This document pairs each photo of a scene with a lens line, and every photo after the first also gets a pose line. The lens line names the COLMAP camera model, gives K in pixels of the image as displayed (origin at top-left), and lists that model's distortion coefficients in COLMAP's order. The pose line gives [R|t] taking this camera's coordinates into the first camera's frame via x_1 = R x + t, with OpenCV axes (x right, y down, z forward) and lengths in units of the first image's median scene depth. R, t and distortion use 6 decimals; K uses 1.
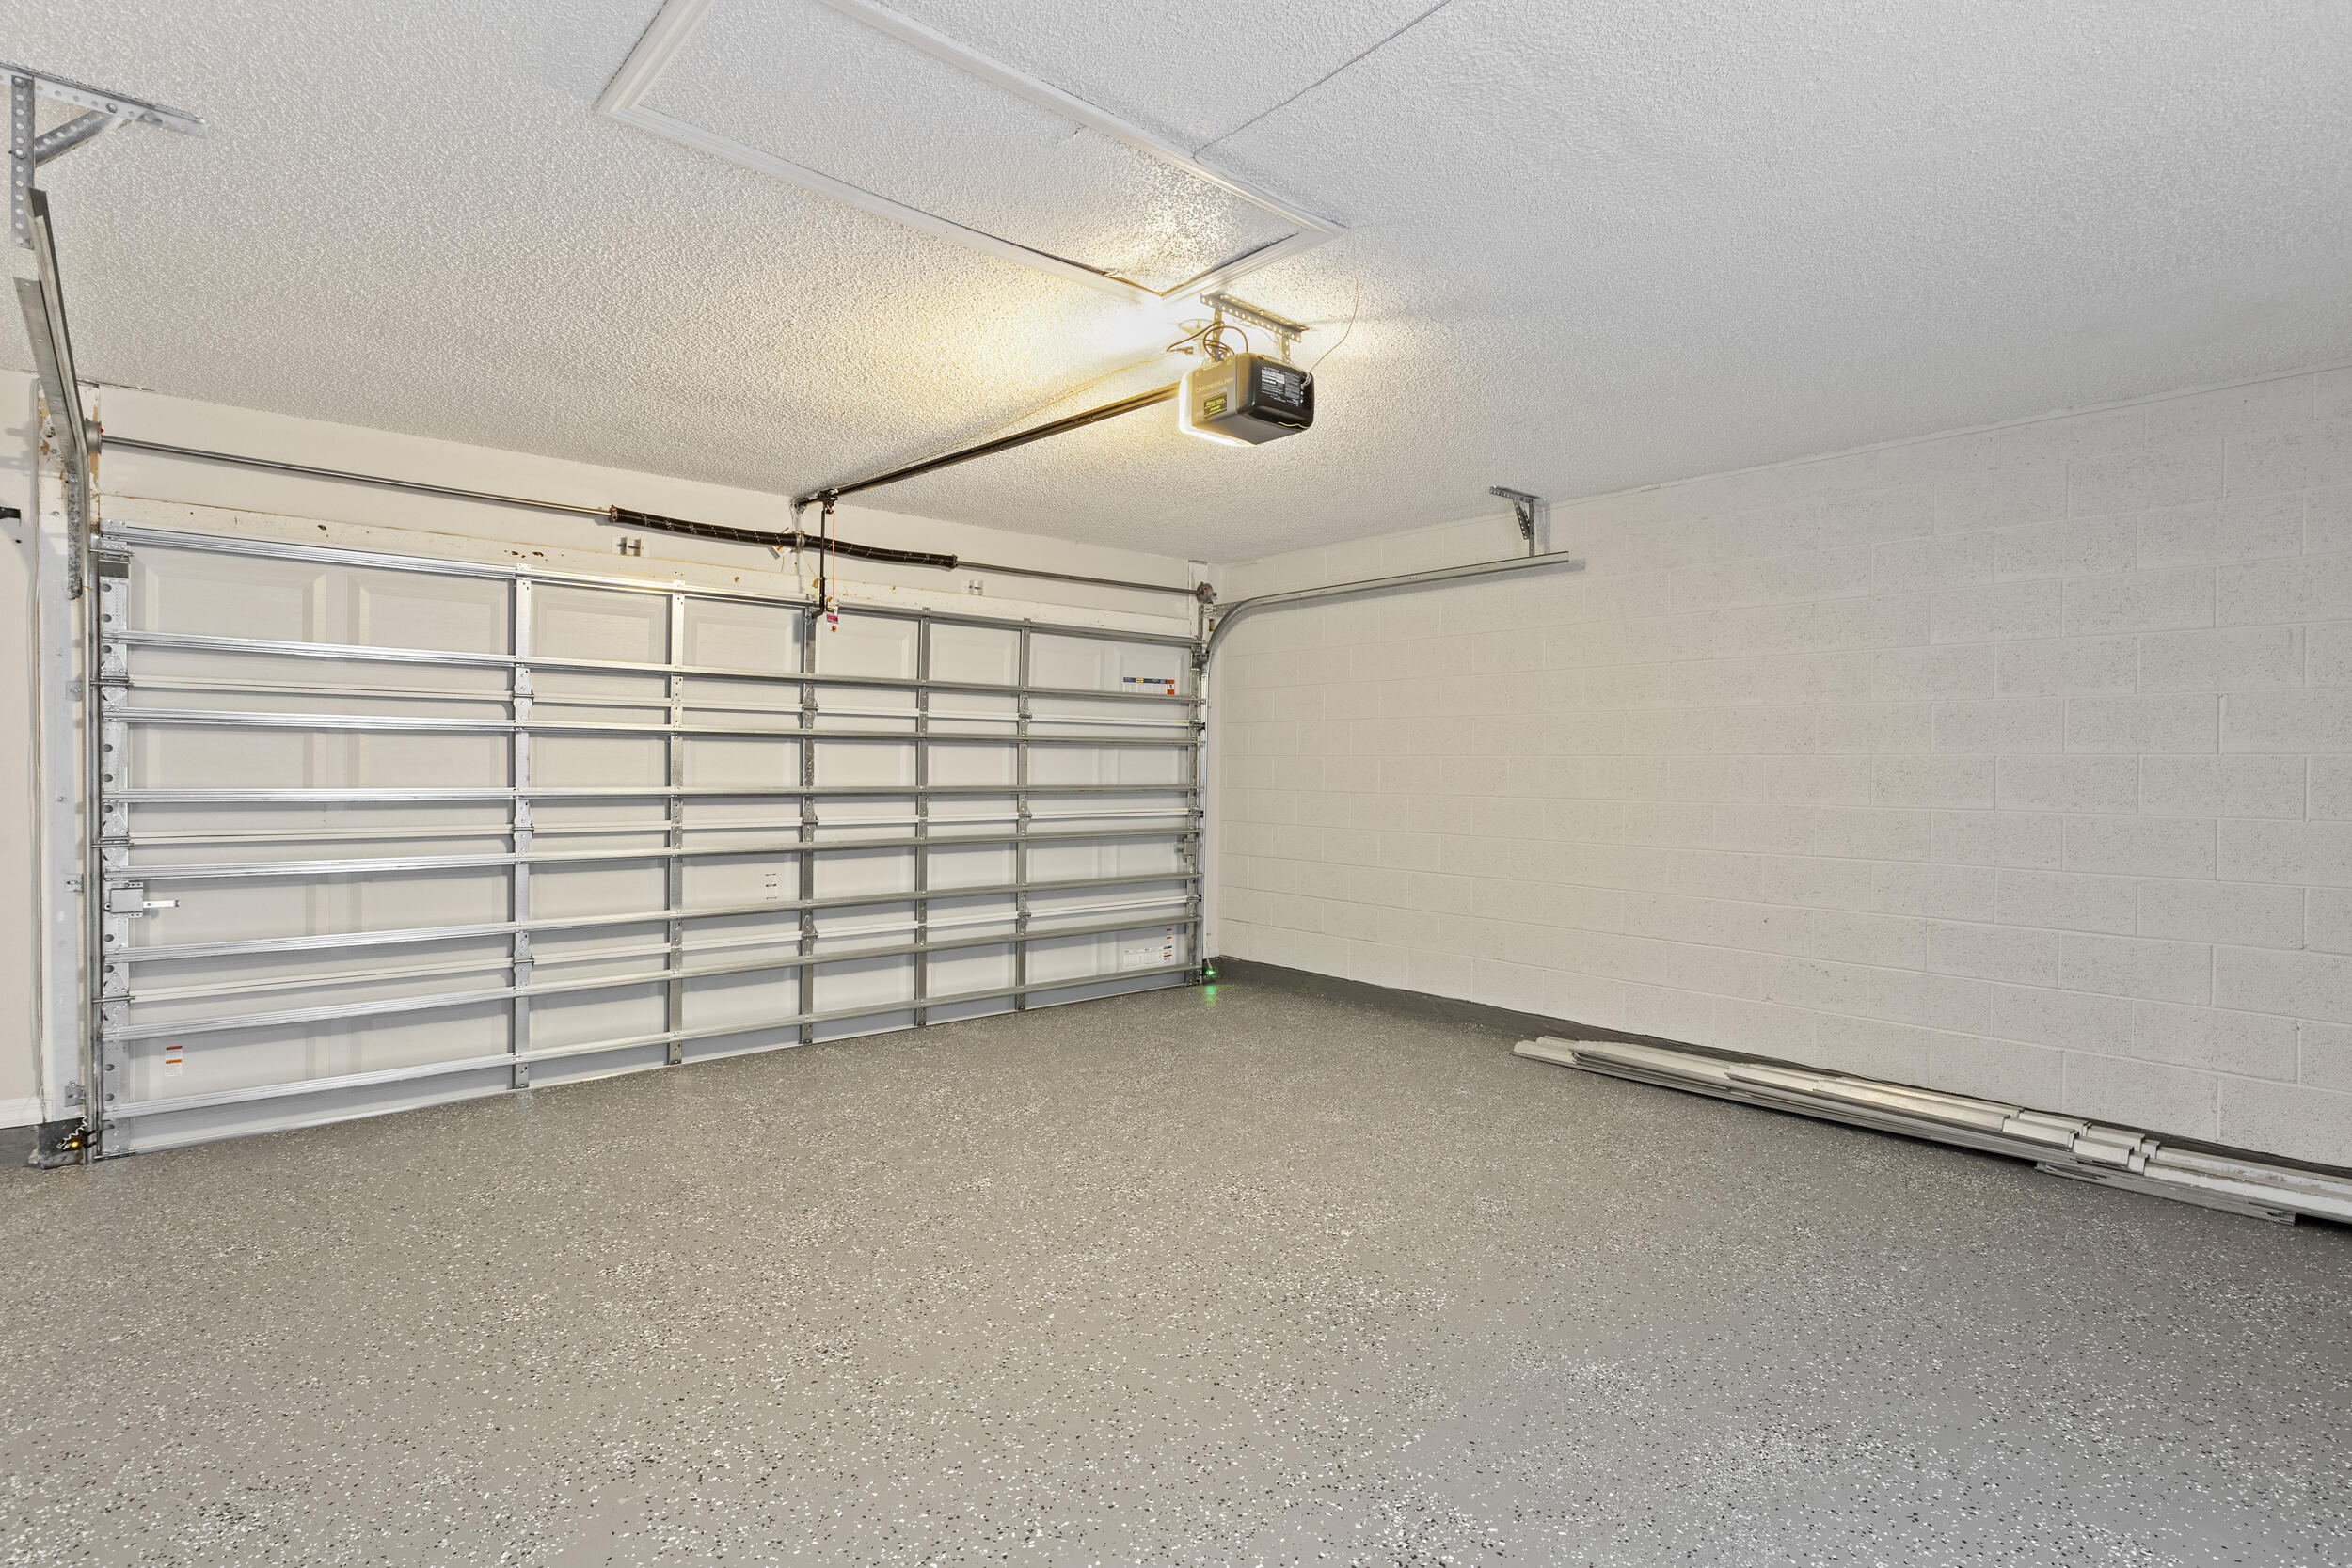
lens RADIAL K [[1134.7, 0, 1176.0], [0, 1134.7, 784.0], [0, 0, 1]] dist [-0.002027, -0.000177]
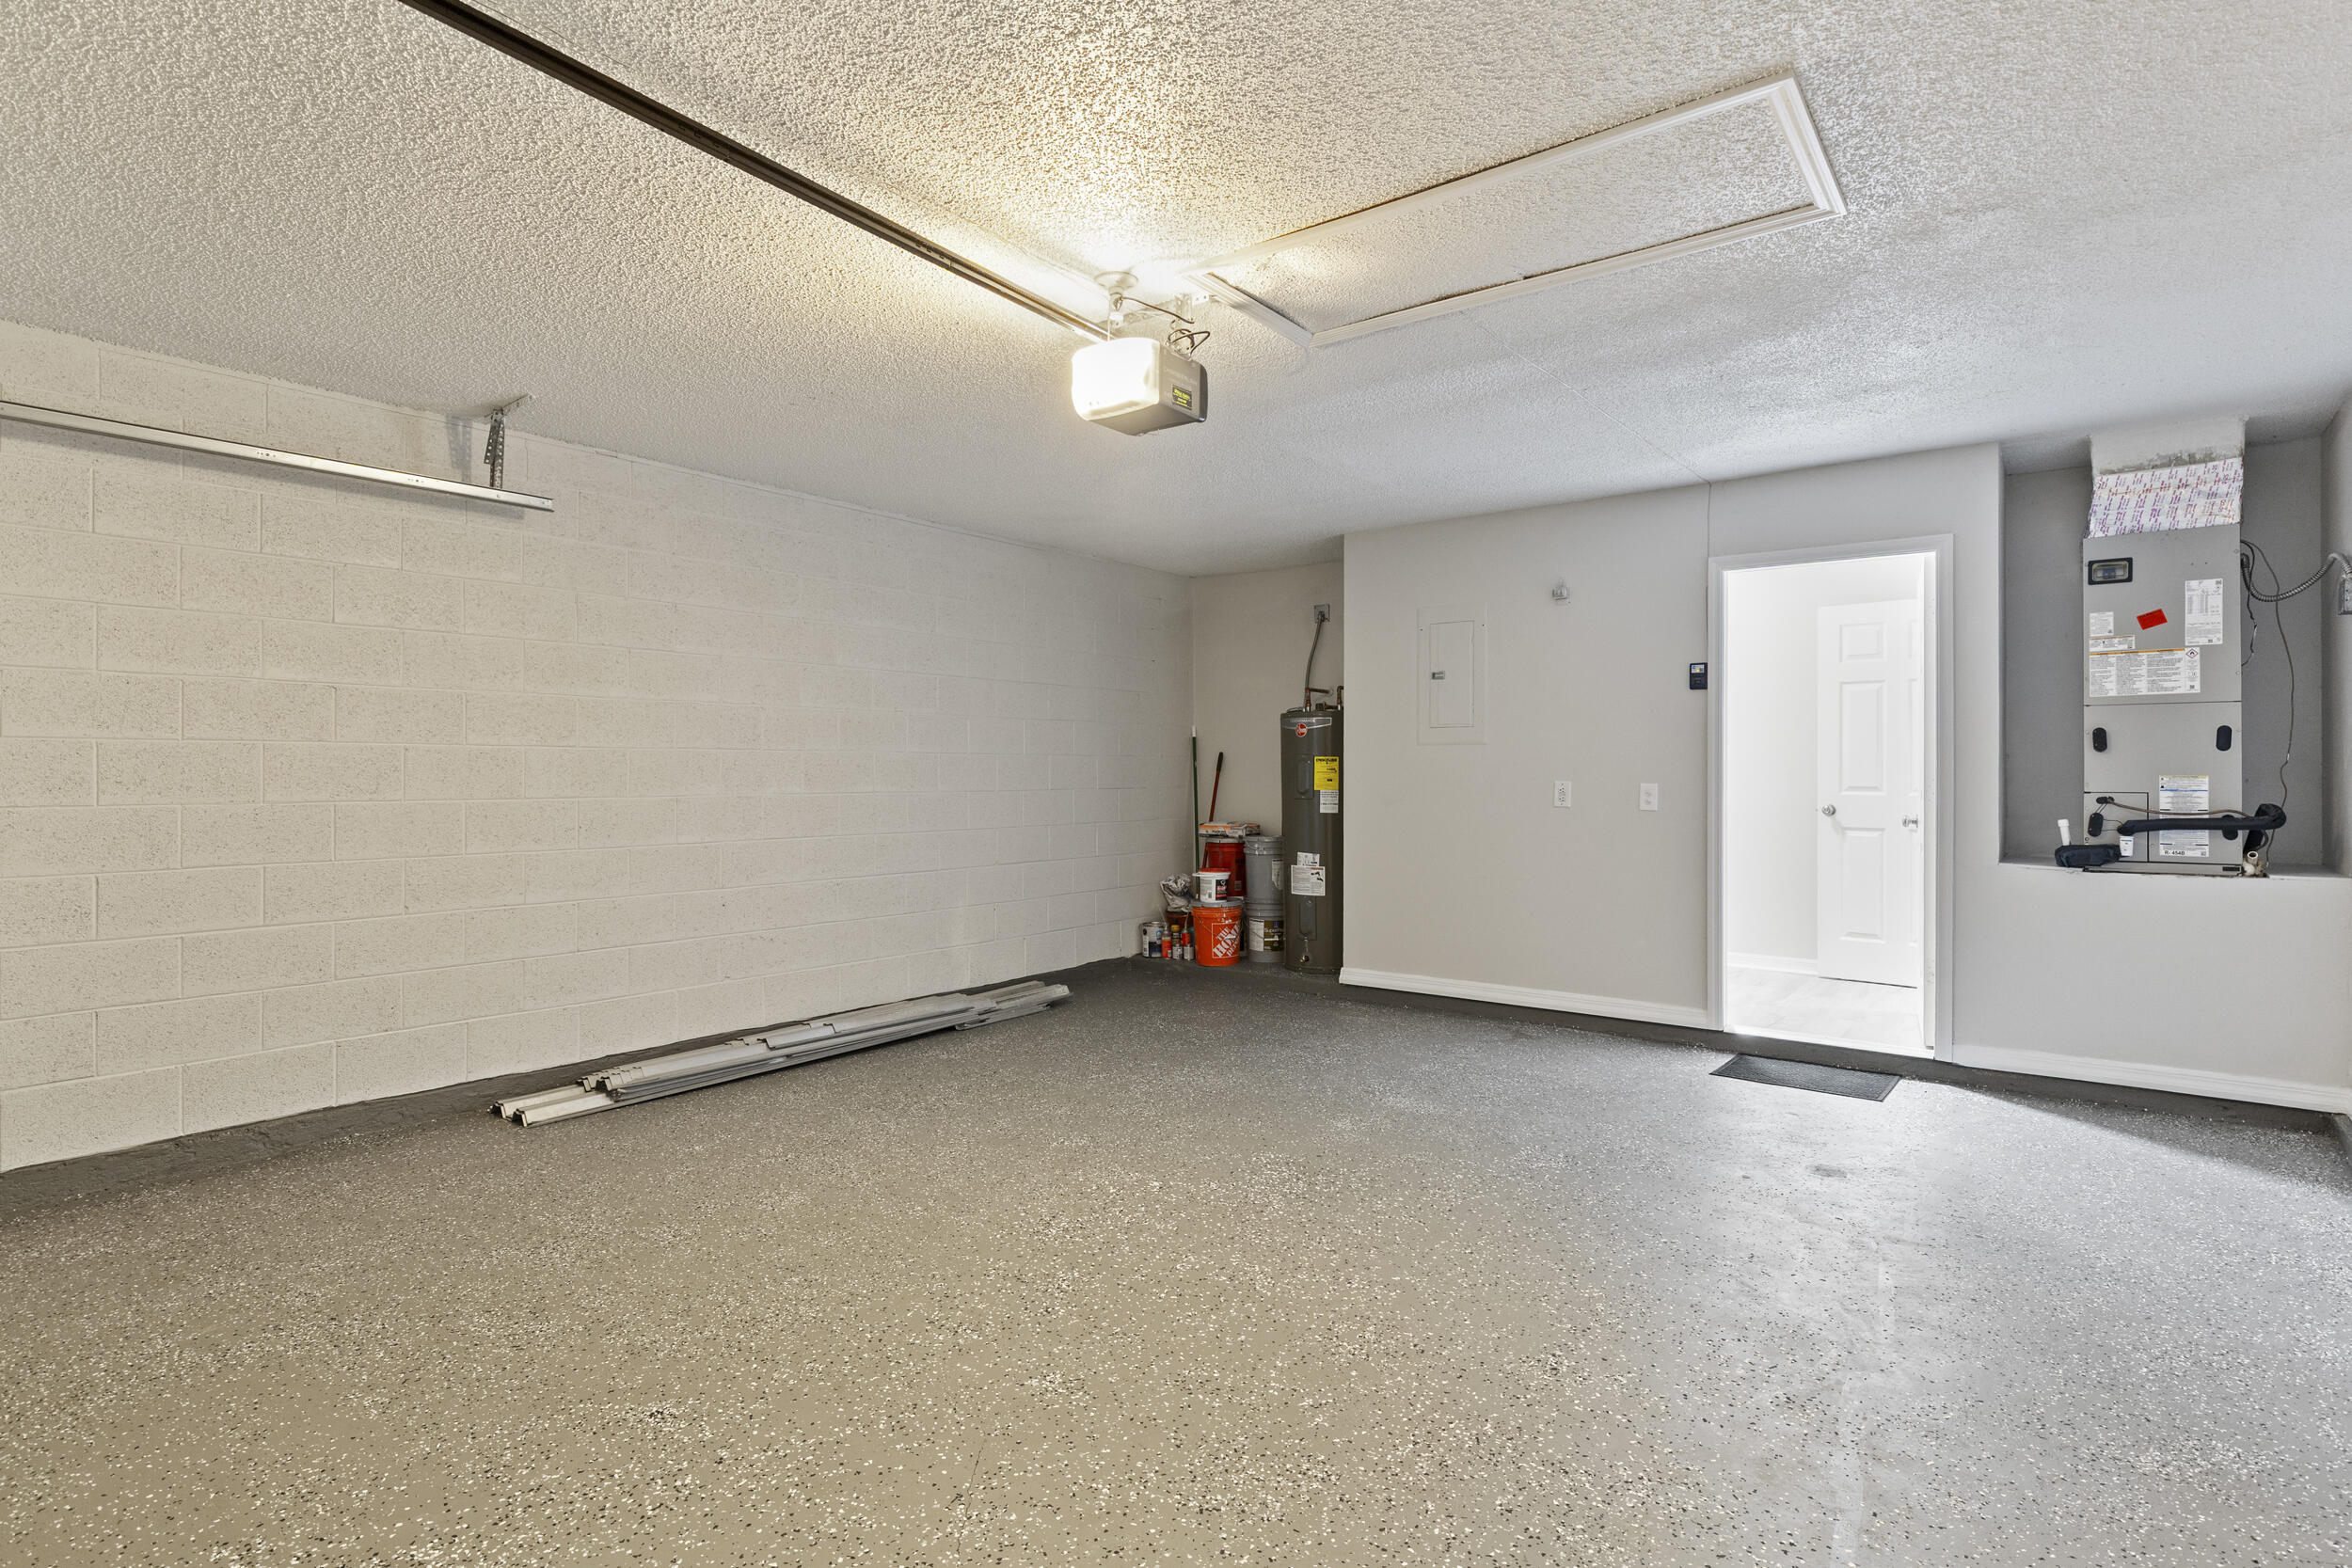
lens RADIAL K [[1164.1, 0, 1191.9], [0, 1164.1, 777.4], [0, 0, 1]] dist [0.003207, 0.000157]
pose [[-0.186063, -0.012067, 0.982464, -0.731164], [0.012390, 0.999816, 0.014626, -0.011041], [-0.982460, 0.014894, -0.185880, 0.888704]]
